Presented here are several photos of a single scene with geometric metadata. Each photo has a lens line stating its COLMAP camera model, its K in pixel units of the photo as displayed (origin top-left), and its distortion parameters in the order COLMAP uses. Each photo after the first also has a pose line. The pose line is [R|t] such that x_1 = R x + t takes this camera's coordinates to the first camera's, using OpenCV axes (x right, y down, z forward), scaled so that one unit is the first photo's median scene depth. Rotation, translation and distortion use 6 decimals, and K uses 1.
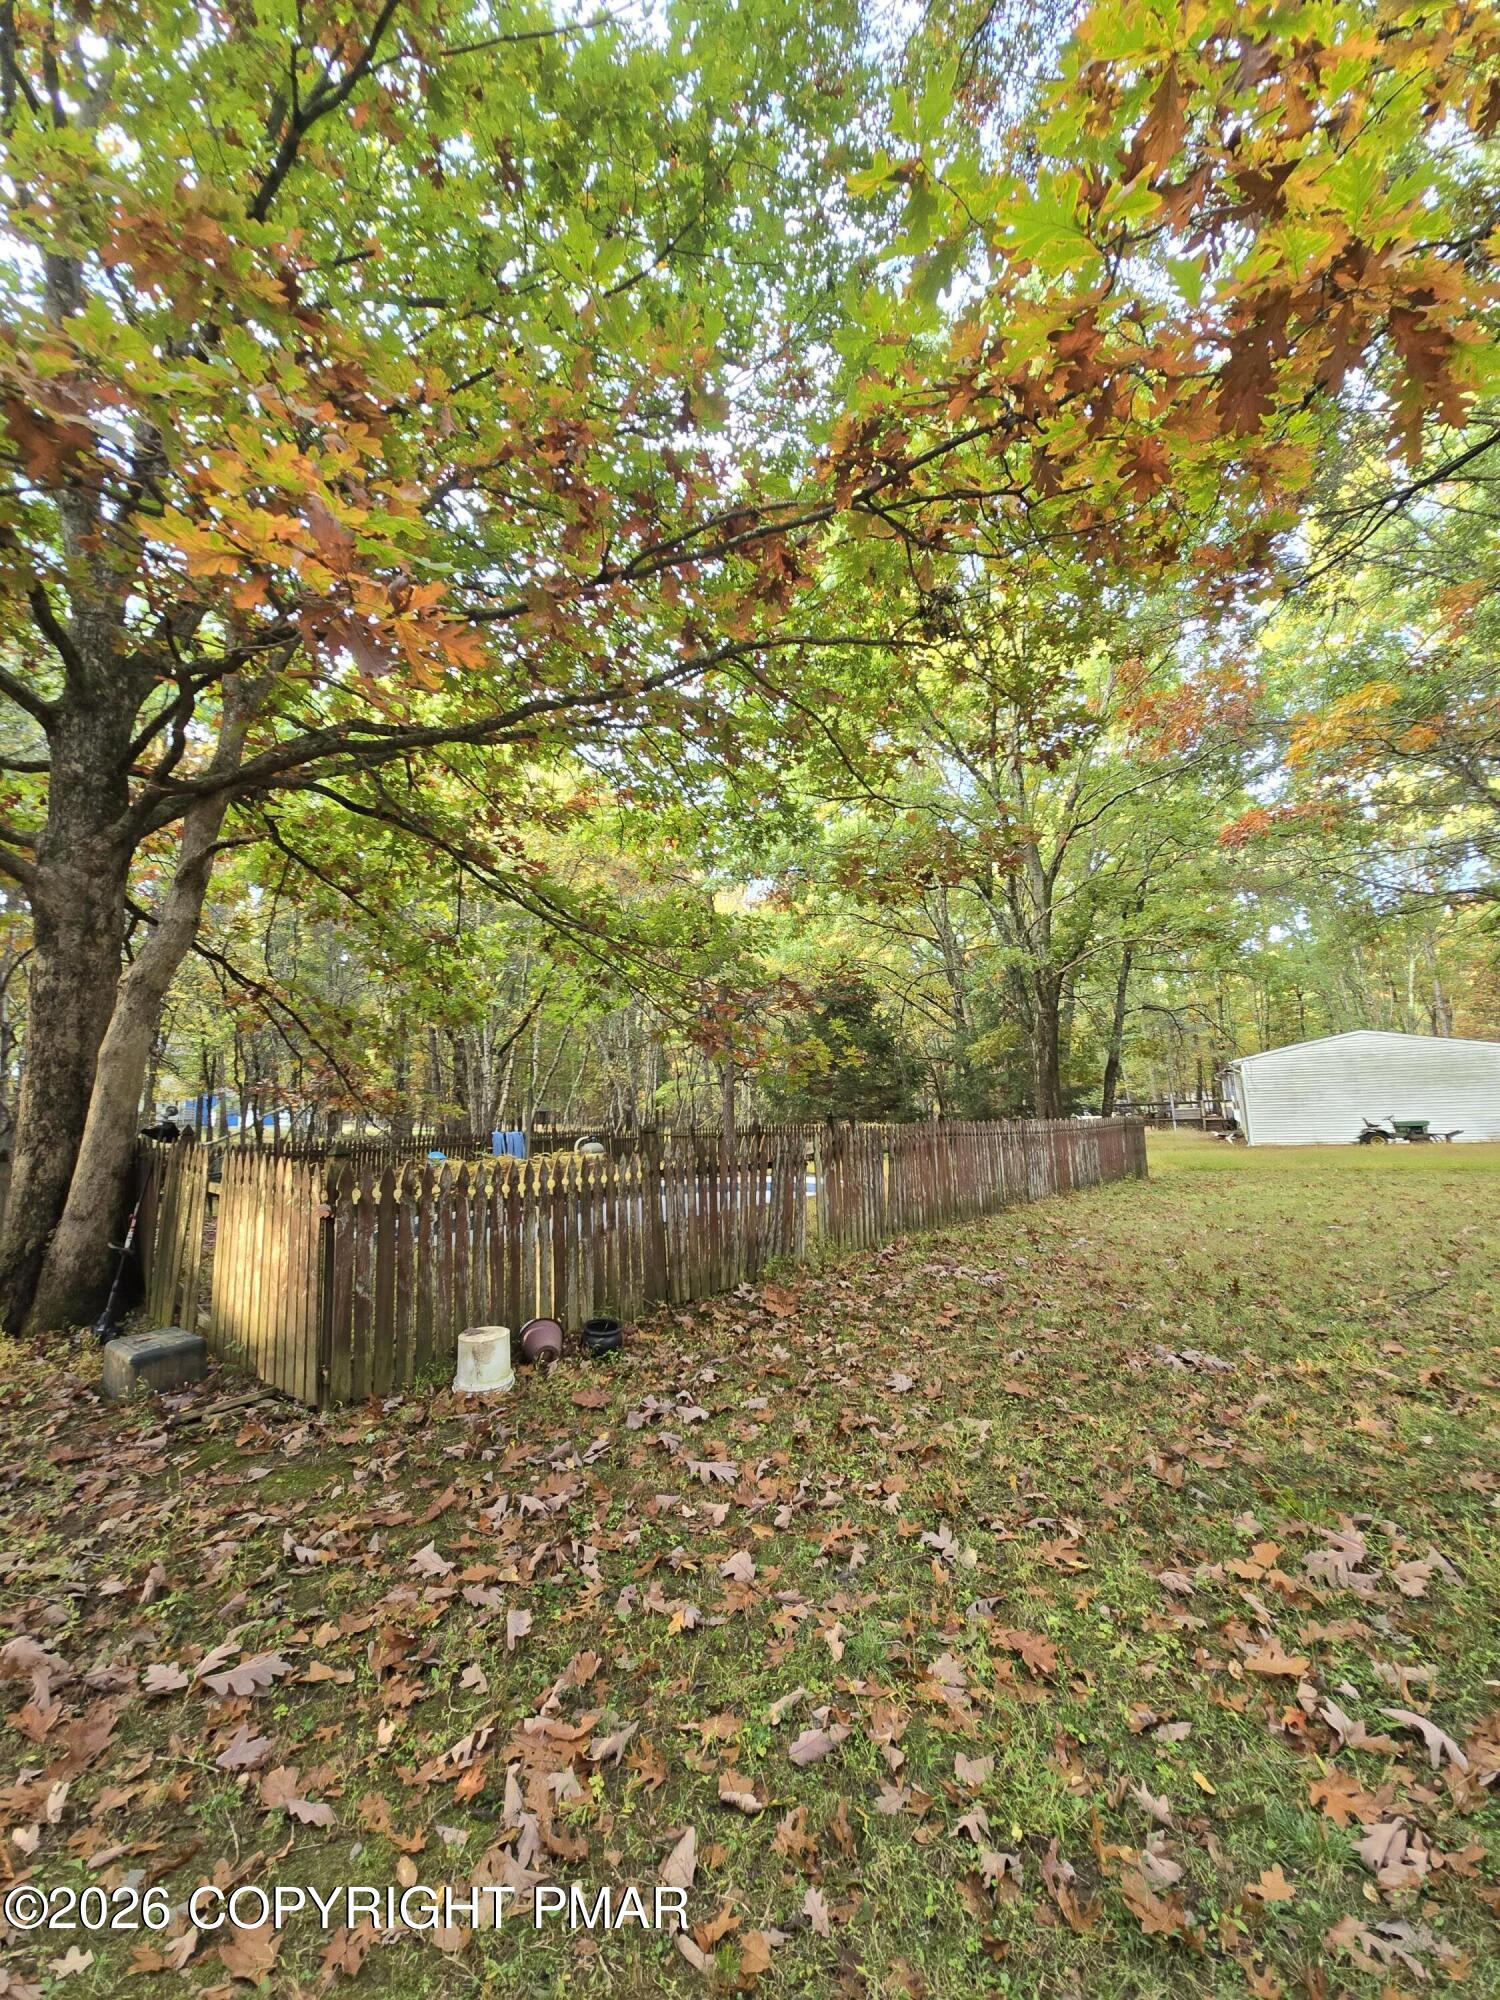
lens RADIAL K [[809.7, 0, 750.0], [0, 809.7, 1003.6], [0, 0, 1]] dist [-0.009100, 0.000733]
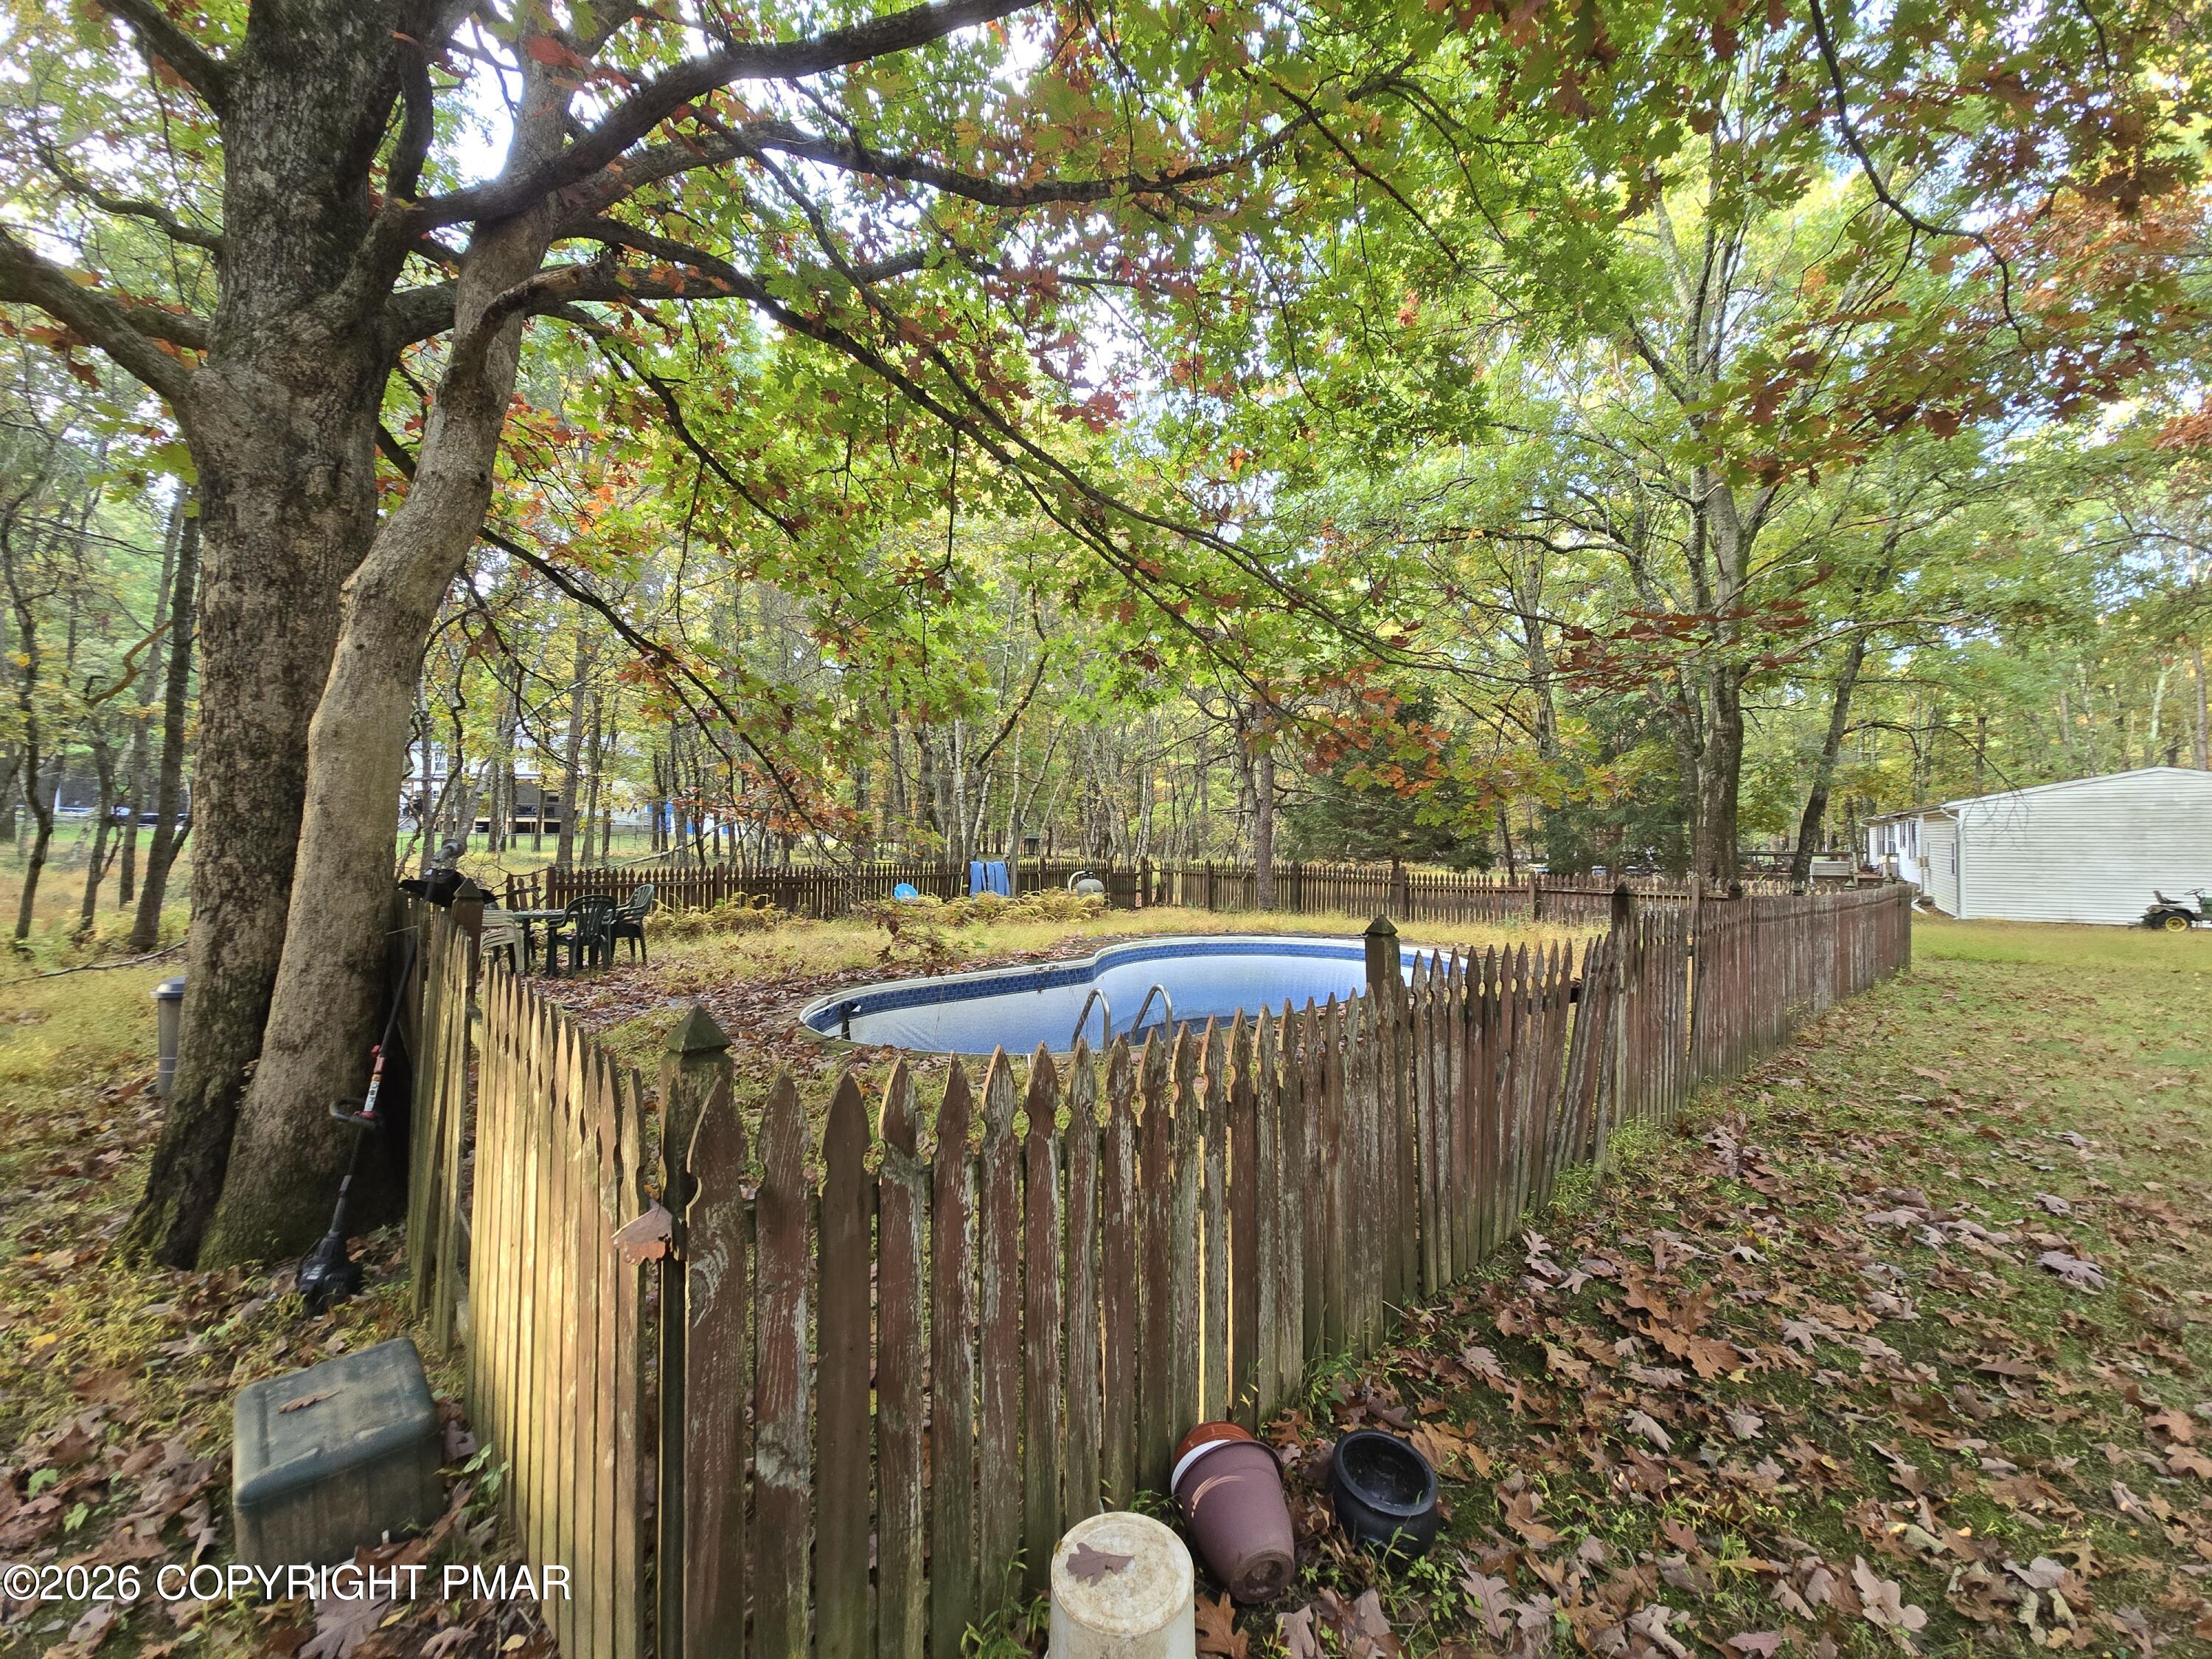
lens RADIAL K [[895.5, 0, 1101.8], [0, 895.5, 825.6], [0, 0, 1]] dist [-0.009100, 0.000733]
pose [[0.989408, 0.037349, -0.140272, -0.131275], [-0.020097, 0.992271, 0.122449, 0.023190], [0.143762, -0.118333, 0.982512, 0.295613]]
